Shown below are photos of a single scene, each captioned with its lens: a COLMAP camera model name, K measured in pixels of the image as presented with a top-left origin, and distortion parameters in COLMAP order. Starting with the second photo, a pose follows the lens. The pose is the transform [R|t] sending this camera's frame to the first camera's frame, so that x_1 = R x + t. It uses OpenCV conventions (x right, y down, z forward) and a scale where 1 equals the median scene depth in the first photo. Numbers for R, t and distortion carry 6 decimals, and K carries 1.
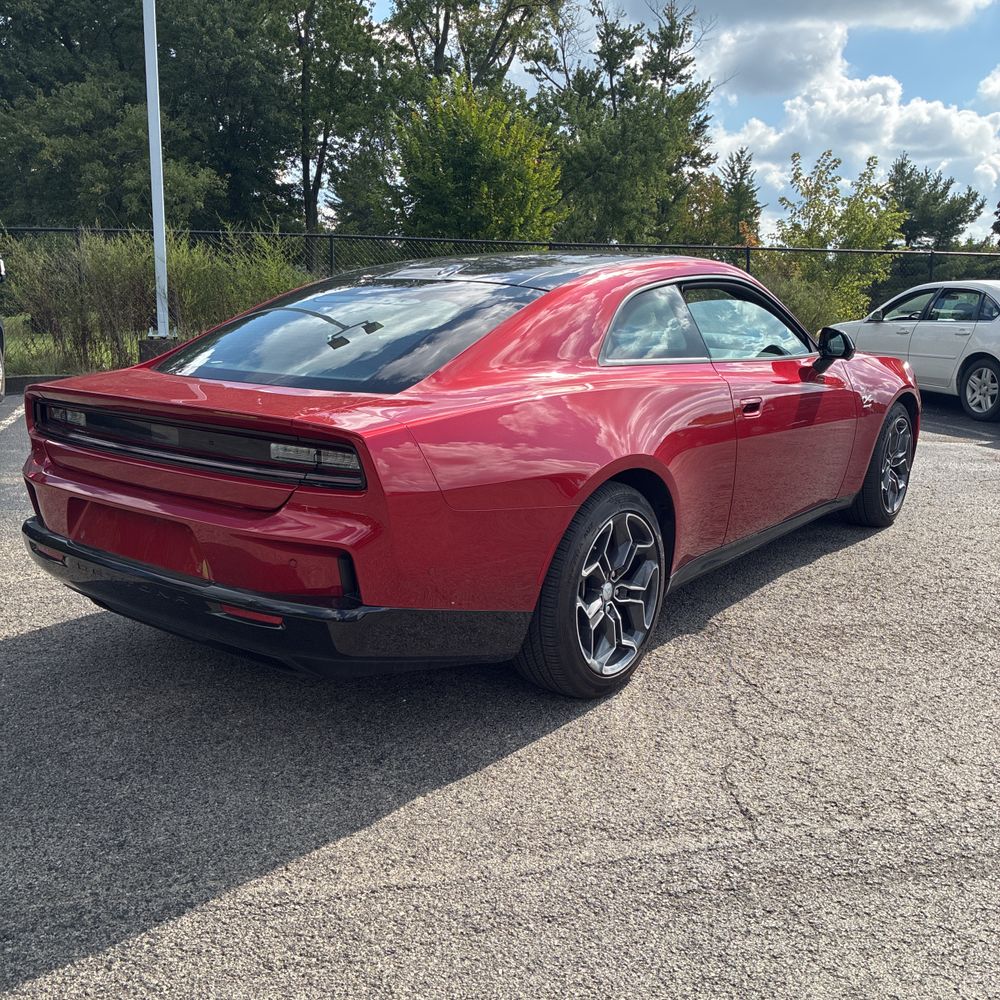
lens RADIAL K [[1011.7, 0, 509.4], [0, 1011.7, 506.9], [0, 0, 1]] dist [0.031321, -0.007381]
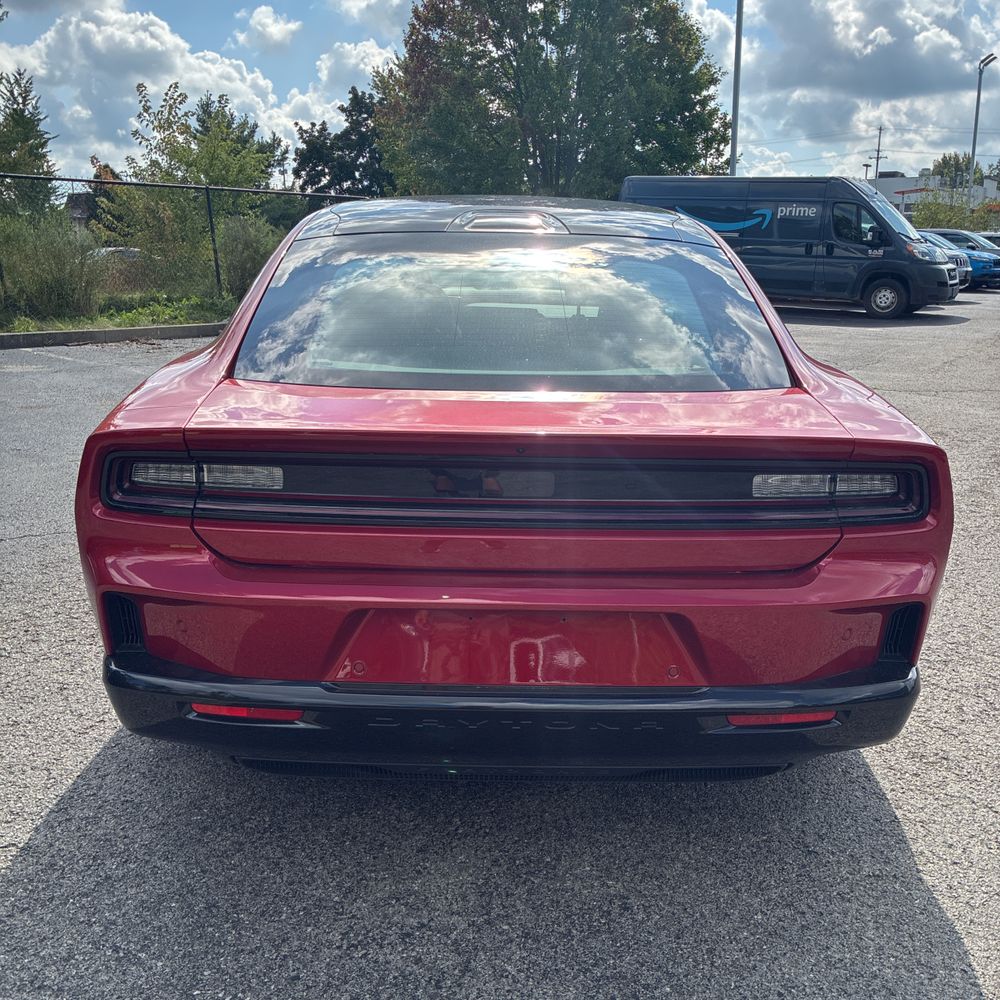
lens RADIAL K [[1011.7, 0, 509.4], [0, 1011.7, 506.9], [0, 0, 1]] dist [0.031321, -0.007381]
pose [[0.787729, -0.159788, 0.594938, -0.173256], [0.126882, 0.987151, 0.097131, -0.028737], [-0.602814, -0.001026, 0.797881, 0.117130]]
